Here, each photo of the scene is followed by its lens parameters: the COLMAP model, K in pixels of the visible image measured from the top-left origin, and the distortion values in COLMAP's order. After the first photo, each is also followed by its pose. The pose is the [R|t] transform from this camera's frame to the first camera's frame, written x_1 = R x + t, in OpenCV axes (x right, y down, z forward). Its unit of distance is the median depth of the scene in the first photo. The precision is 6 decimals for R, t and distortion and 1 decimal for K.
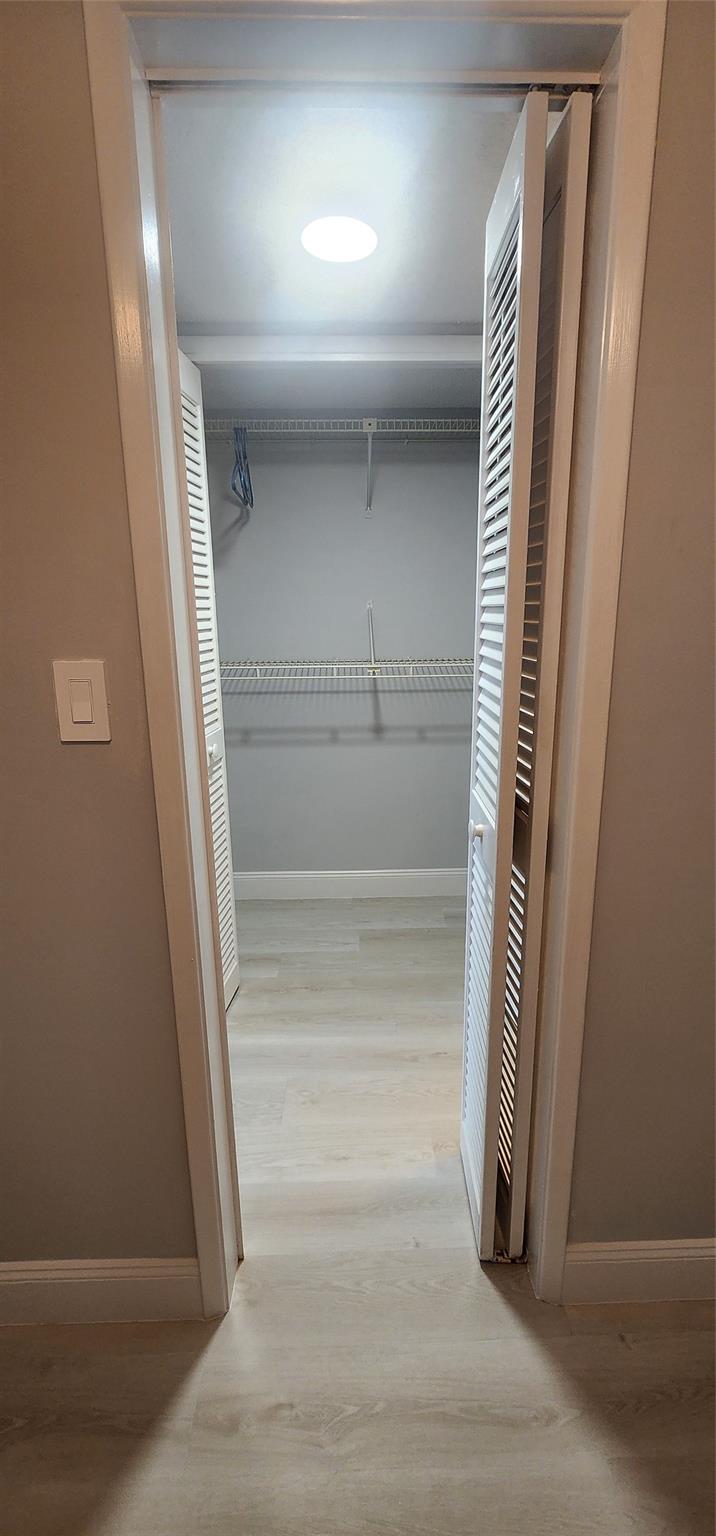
lens RADIAL K [[622.5, 0, 359.5], [0, 622.5, 764.8], [0, 0, 1]] dist [-0.001018, -0.000013]
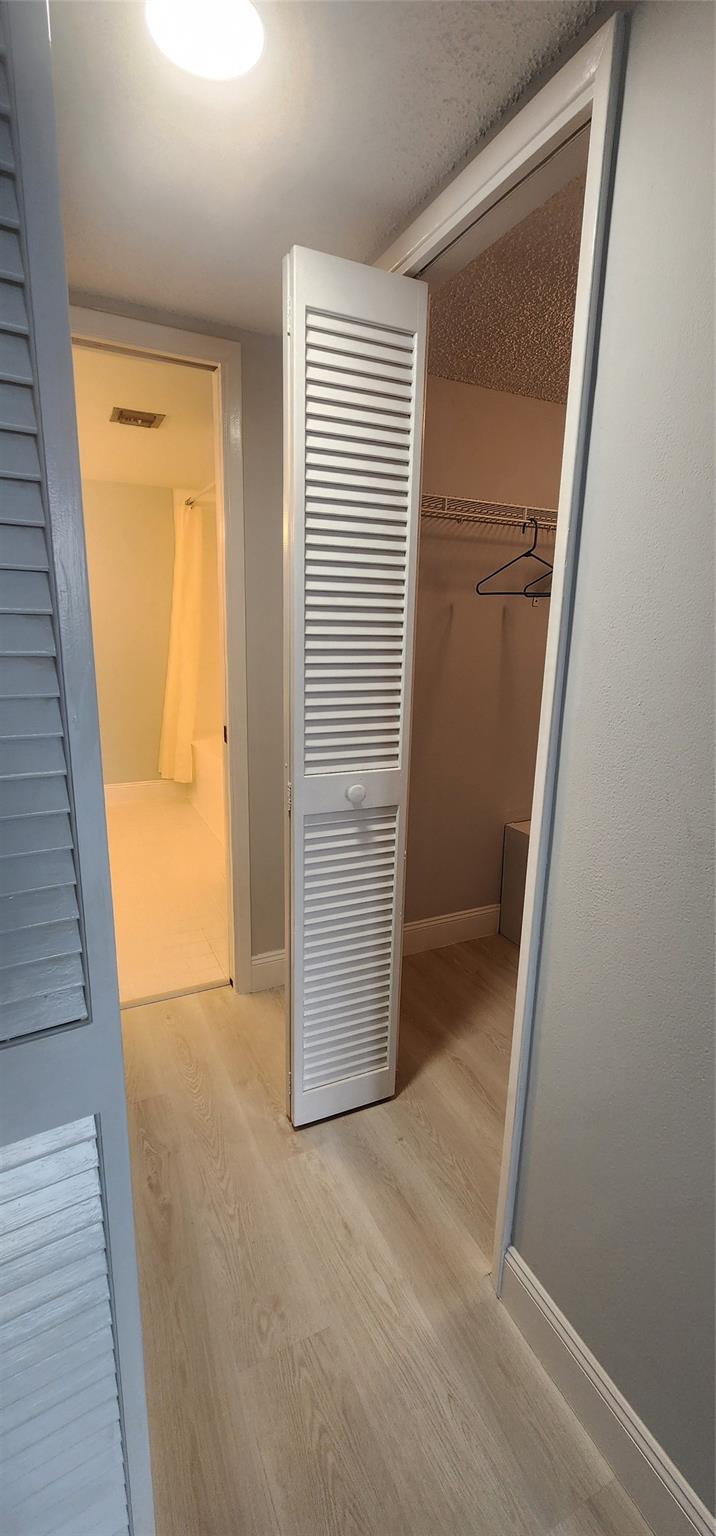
lens RADIAL K [[630.0, 0, 363.9], [0, 630.0, 765.7], [0, 0, 1]] dist [-0.002087, 0.001216]
pose [[-0.419413, -0.209922, 0.883191, -0.429652], [0.196874, 0.928708, 0.314233, -0.158519], [-0.886190, 0.305671, -0.348184, 0.678273]]
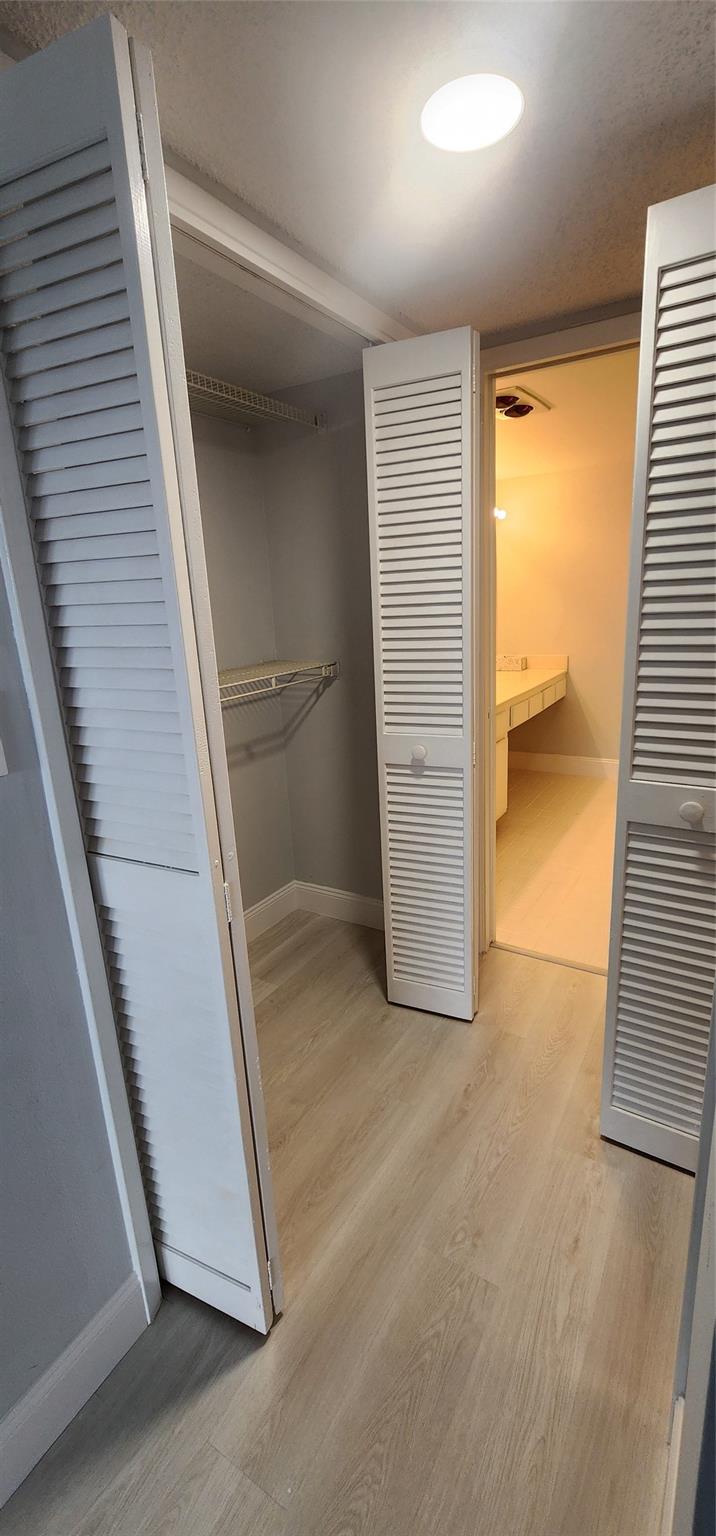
lens RADIAL K [[630.0, 0, 361.8], [0, 630.0, 763.8], [0, 0, 1]] dist [-0.002087, 0.001216]
pose [[0.543210, -0.236154, 0.805701, -0.457154], [0.247086, 0.962096, 0.115407, -0.112368], [-0.802416, 0.136387, 0.580971, 0.399126]]
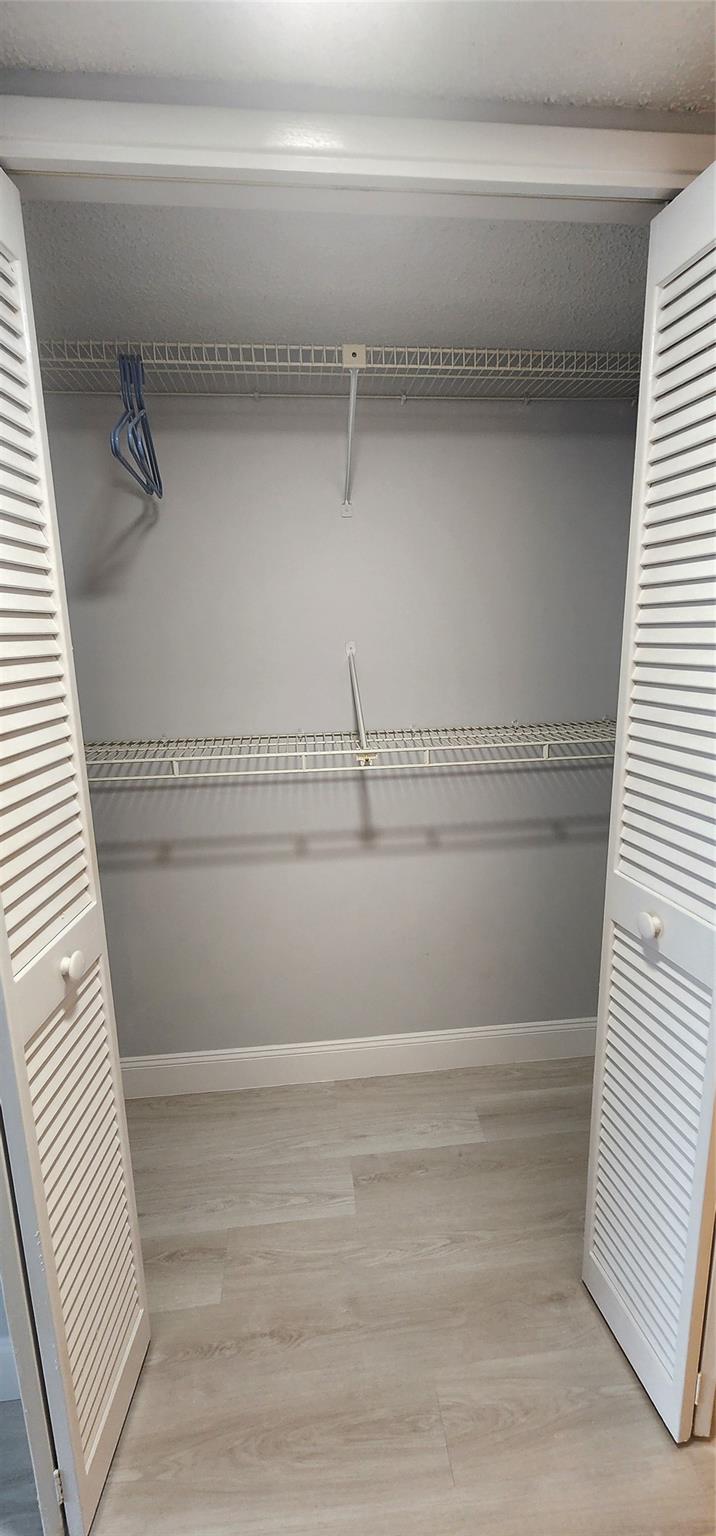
lens RADIAL K [[630.0, 0, 361.1], [0, 630.0, 766.2], [0, 0, 1]] dist [-0.002087, 0.001216]
pose [[0.996350, -0.029307, 0.080168, -0.032752], [0.032362, 0.998788, -0.037081, -0.118464], [-0.078984, 0.039540, 0.996091, 0.372378]]
